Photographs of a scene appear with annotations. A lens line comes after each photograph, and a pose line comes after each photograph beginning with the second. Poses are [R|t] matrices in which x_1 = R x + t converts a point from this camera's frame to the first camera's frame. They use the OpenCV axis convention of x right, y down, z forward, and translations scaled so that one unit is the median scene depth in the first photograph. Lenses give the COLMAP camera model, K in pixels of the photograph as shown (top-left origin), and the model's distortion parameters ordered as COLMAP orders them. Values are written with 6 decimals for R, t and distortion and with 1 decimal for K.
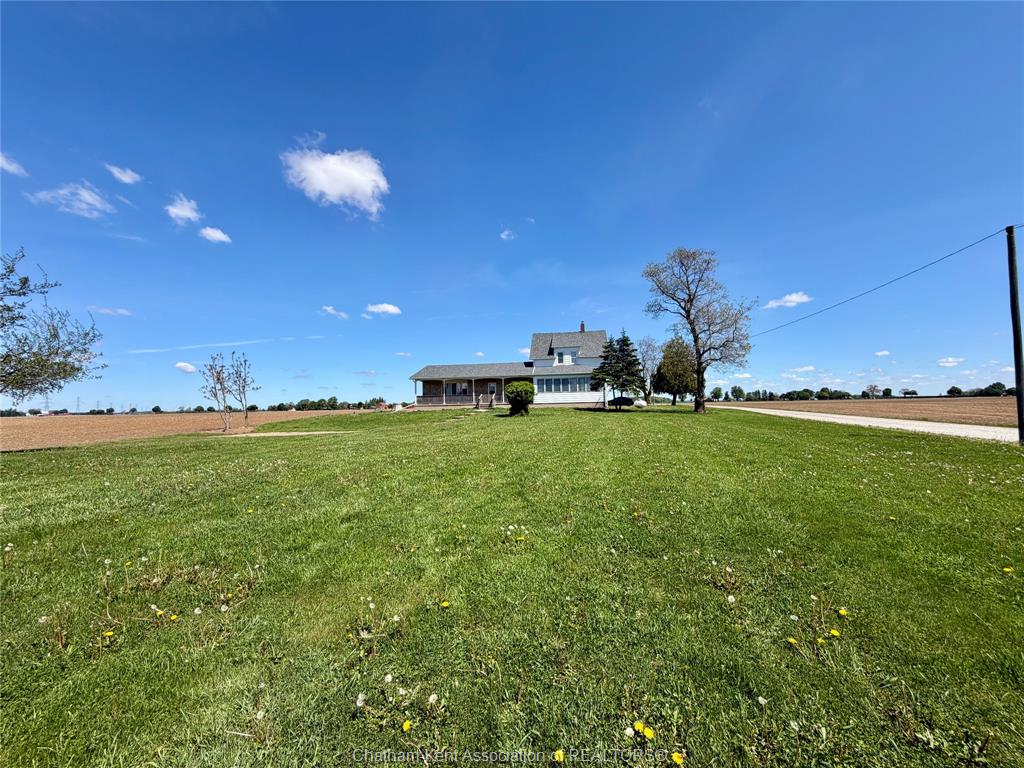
lens RADIAL K [[410.4, 0, 512.0], [0, 410.4, 384.0], [0, 0, 1]] dist [0.025068, -0.000032]
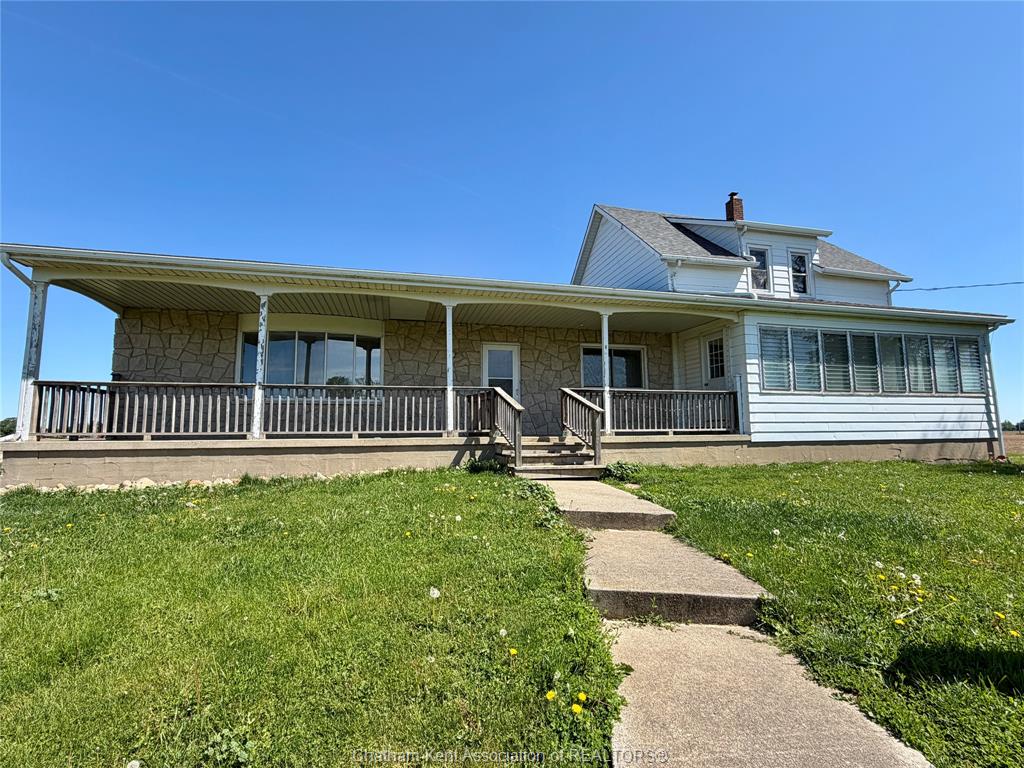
lens RADIAL K [[470.8, 0, 512.0], [0, 470.8, 384.0], [0, 0, 1]] dist [0.001398, 0.000202]
pose [[0.924057, 0.053387, 0.378507, -0.148233], [-0.031010, 0.997405, -0.064974, 0.037039], [-0.380994, 0.048302, 0.923315, 0.822053]]
